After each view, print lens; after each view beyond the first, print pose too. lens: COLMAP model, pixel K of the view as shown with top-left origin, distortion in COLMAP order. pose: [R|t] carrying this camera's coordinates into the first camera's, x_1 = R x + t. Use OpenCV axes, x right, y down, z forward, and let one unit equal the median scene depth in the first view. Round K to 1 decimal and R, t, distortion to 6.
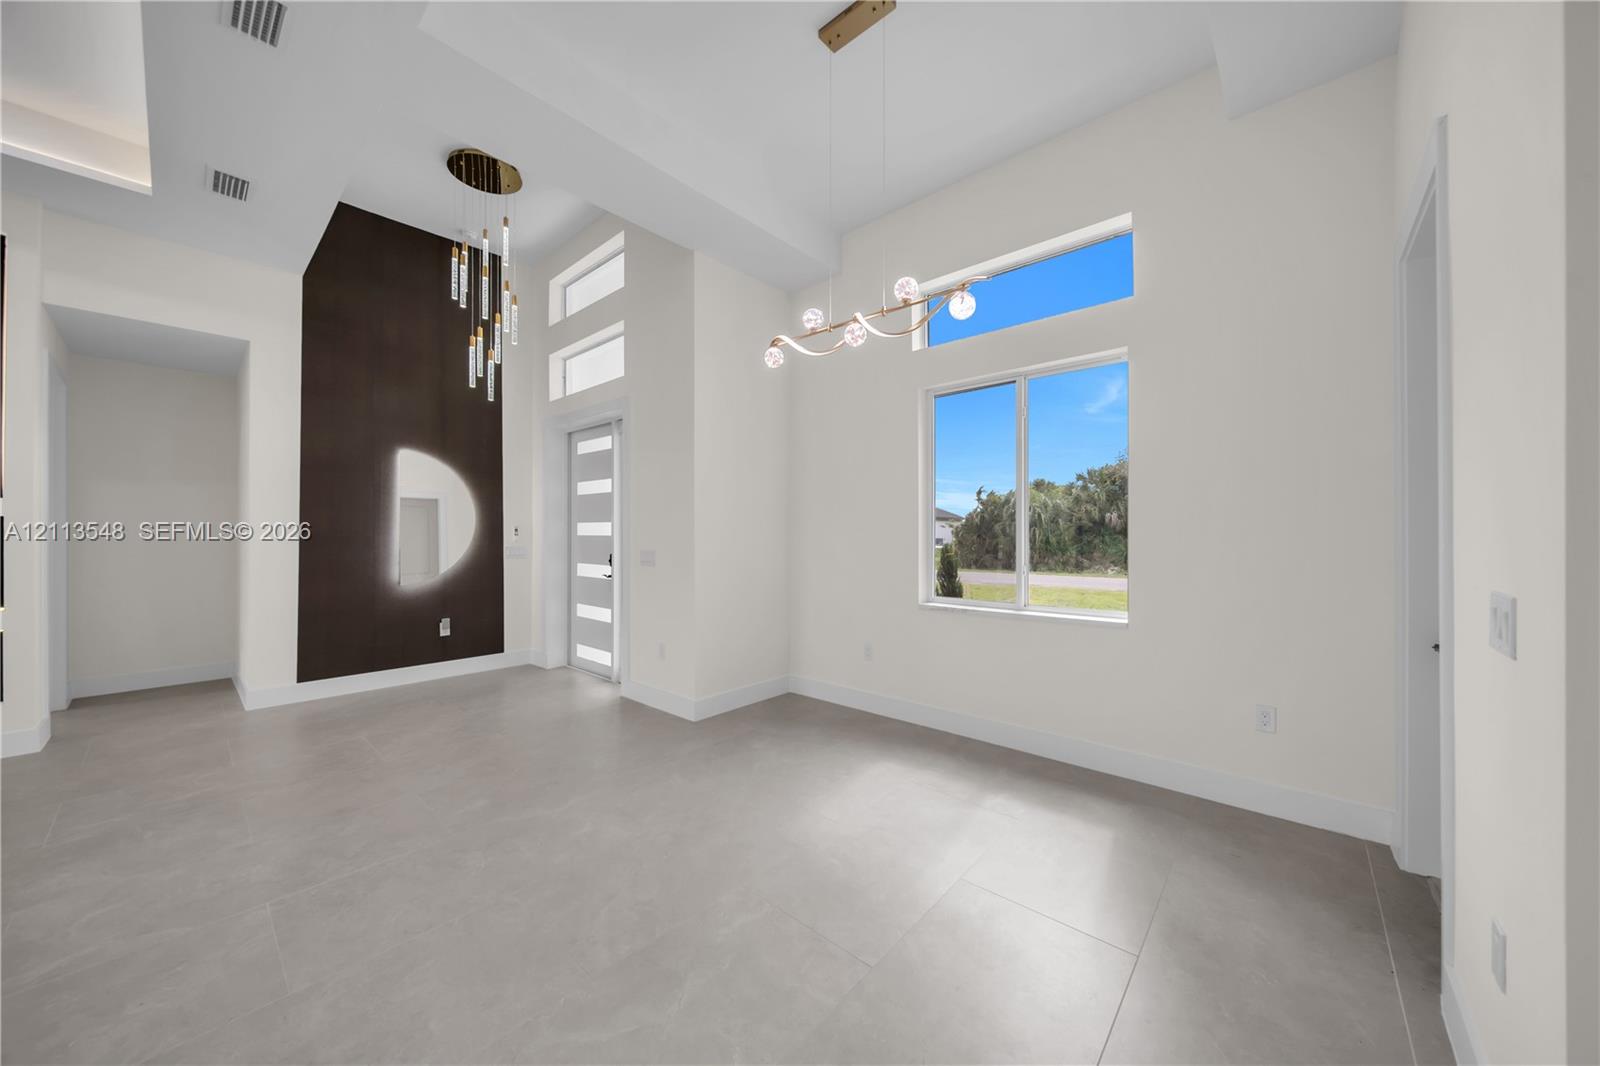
lens RADIAL K [[558.7, 0, 805.2], [0, 558.7, 531.9], [0, 0, 1]] dist [-0.005773, -0.000330]
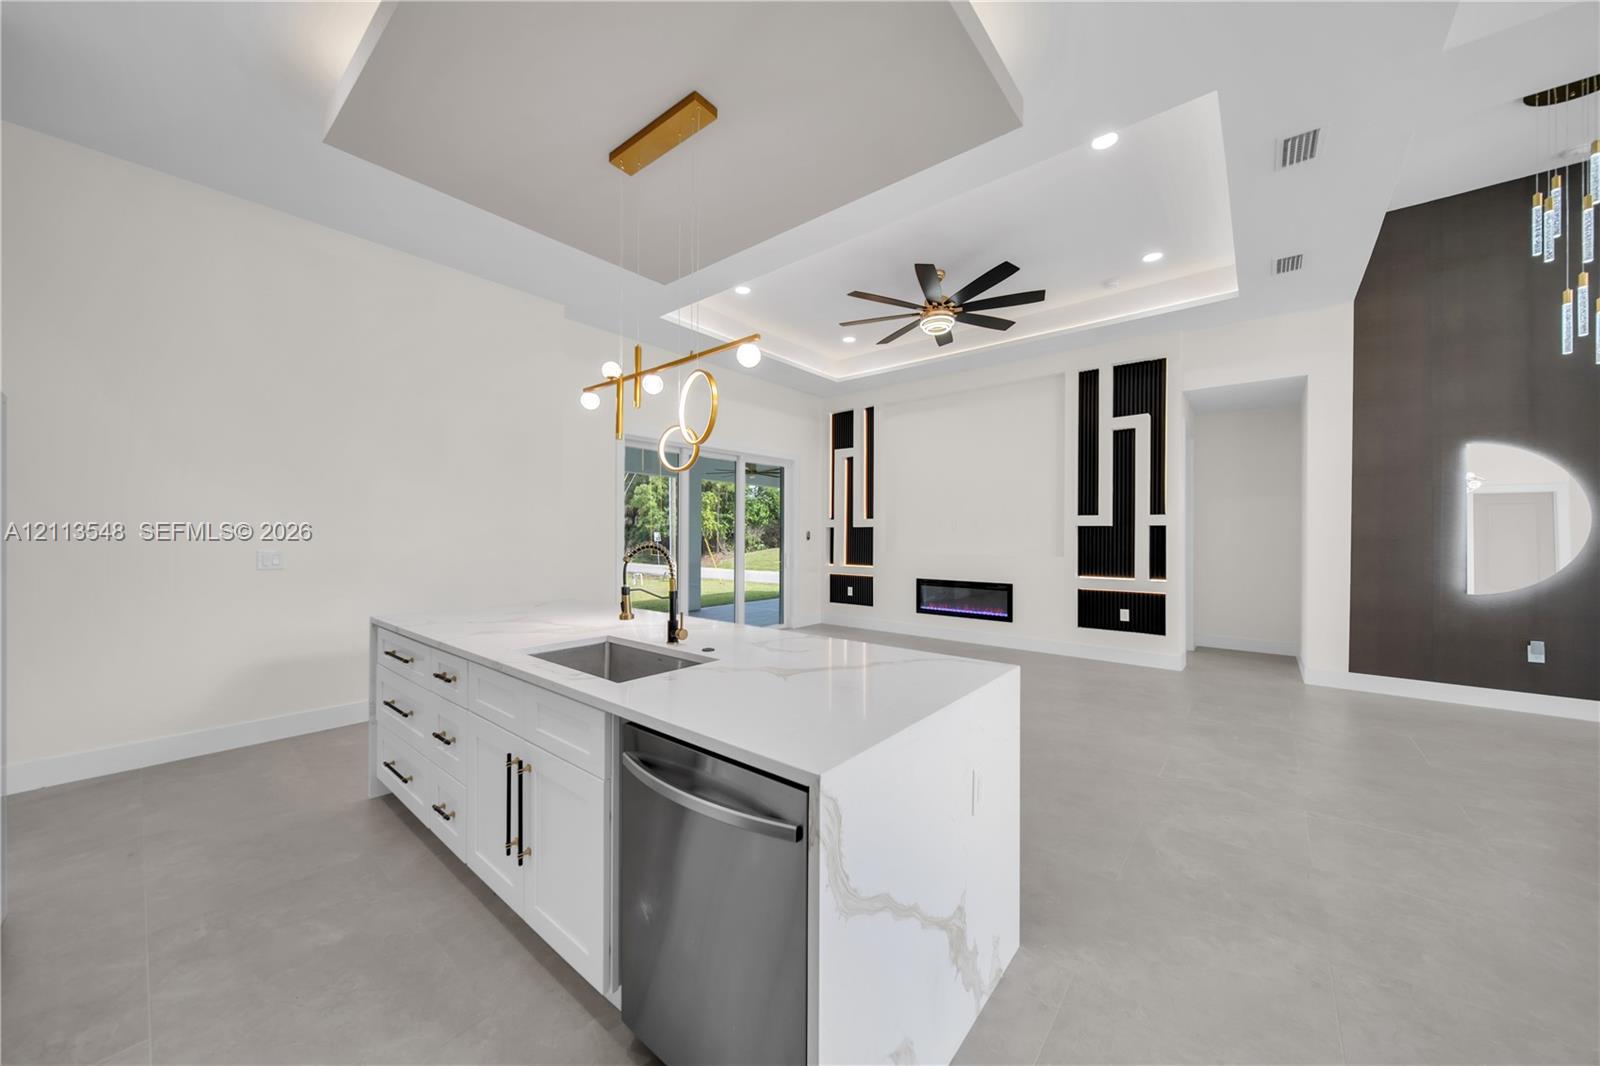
lens RADIAL K [[558.7, 0, 806.0], [0, 558.7, 533.6], [0, 0, 1]] dist [-0.005773, -0.000330]
pose [[0.035007, -0.000814, -0.999387, 0.147761], [-0.001143, 0.999999, -0.000855, 0.000157], [0.999386, 0.001173, 0.035006, -0.114652]]
